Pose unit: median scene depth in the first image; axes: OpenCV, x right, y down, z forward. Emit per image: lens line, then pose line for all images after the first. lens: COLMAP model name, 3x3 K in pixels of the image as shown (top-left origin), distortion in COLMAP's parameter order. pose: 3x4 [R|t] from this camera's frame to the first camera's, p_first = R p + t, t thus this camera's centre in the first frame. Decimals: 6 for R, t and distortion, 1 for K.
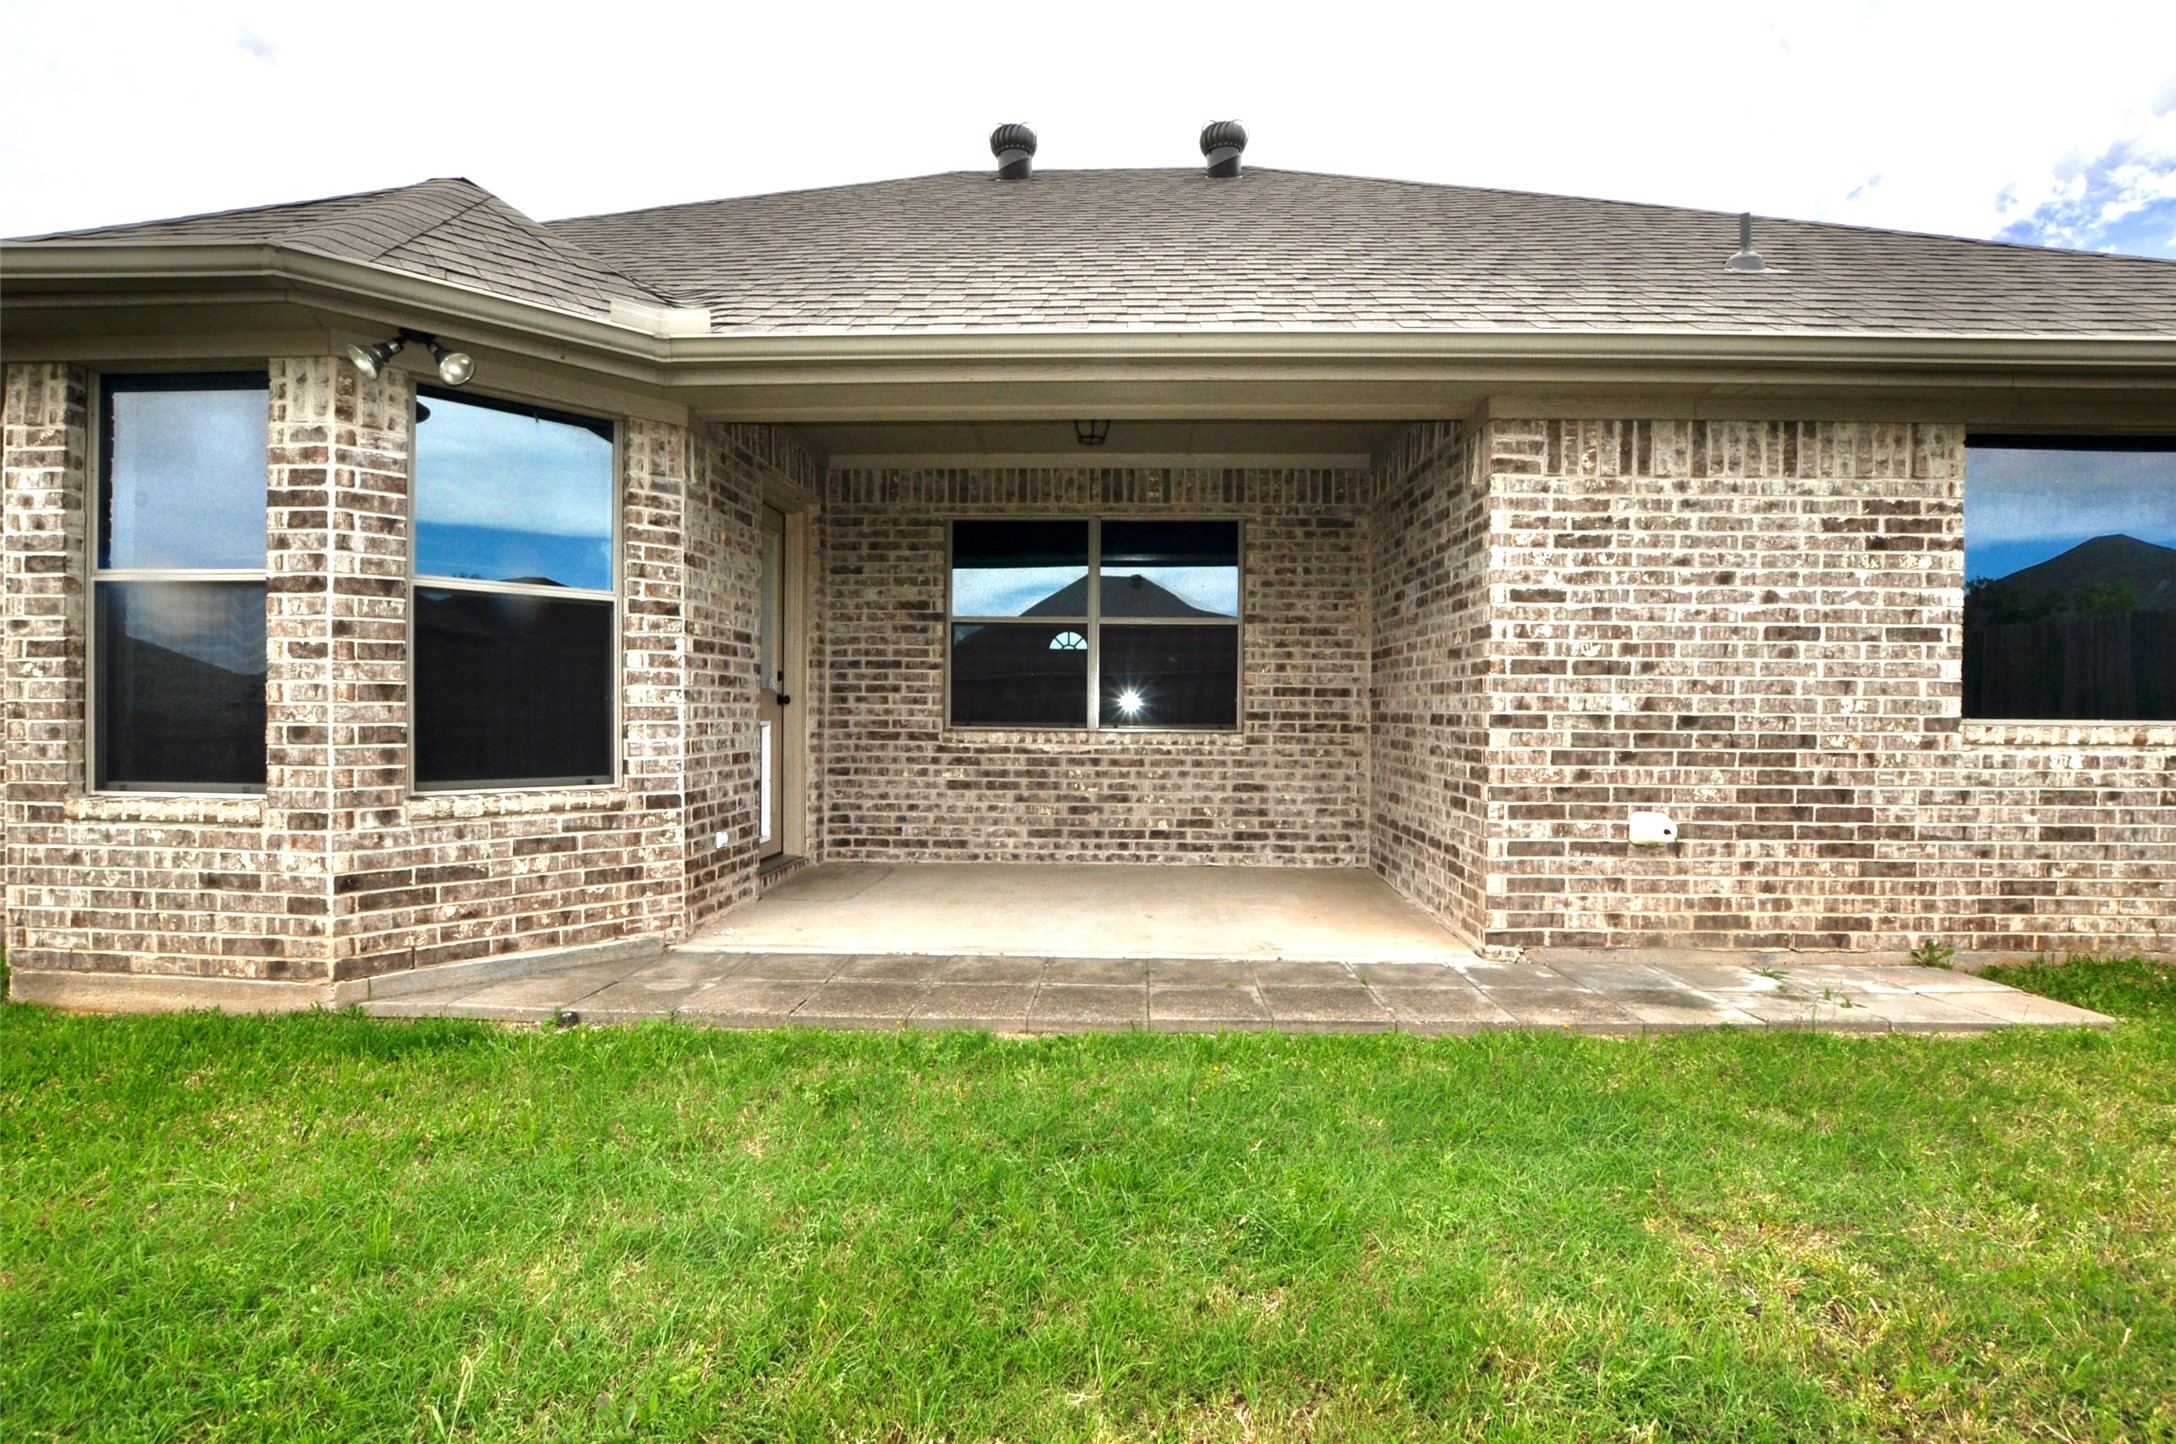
lens RADIAL K [[962.6, 0, 1087.7], [0, 962.6, 720.8], [0, 0, 1]] dist [-0.029543, 0.001512]
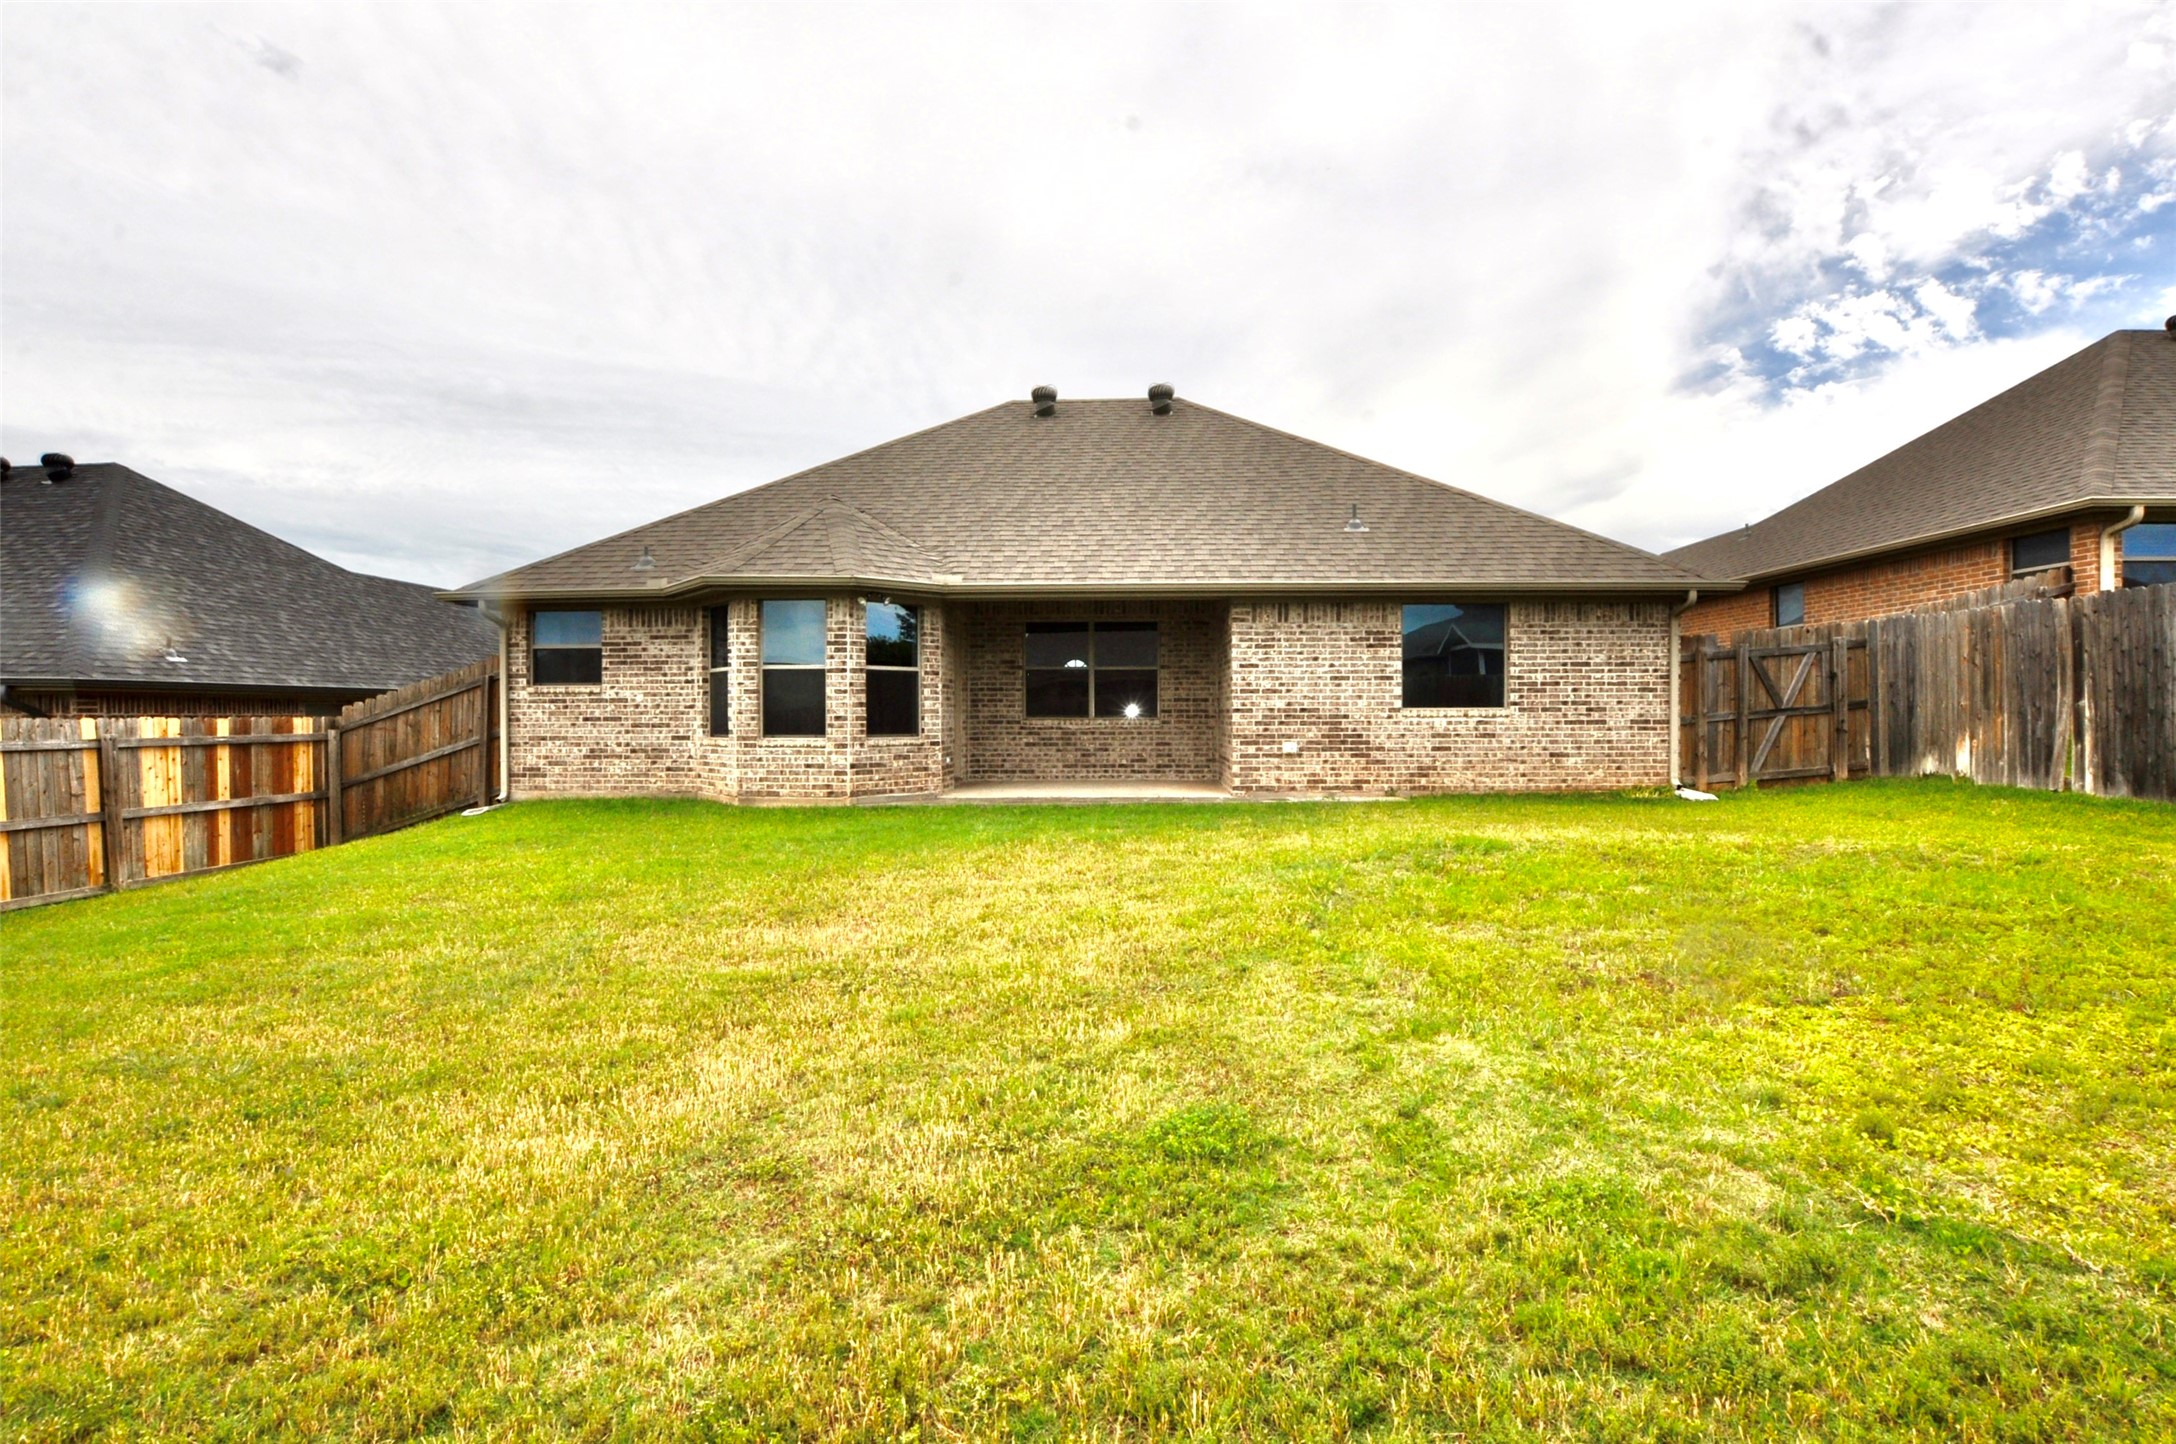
lens RADIAL K [[962.6, 0, 1088.0], [0, 962.6, 721.0], [0, 0, 1]] dist [-0.029543, 0.001512]
pose [[0.999940, -0.010879, -0.001612, -0.000072], [0.010873, 0.999933, -0.003973, 0.037814], [0.001655, 0.003955, 0.999991, -1.849567]]
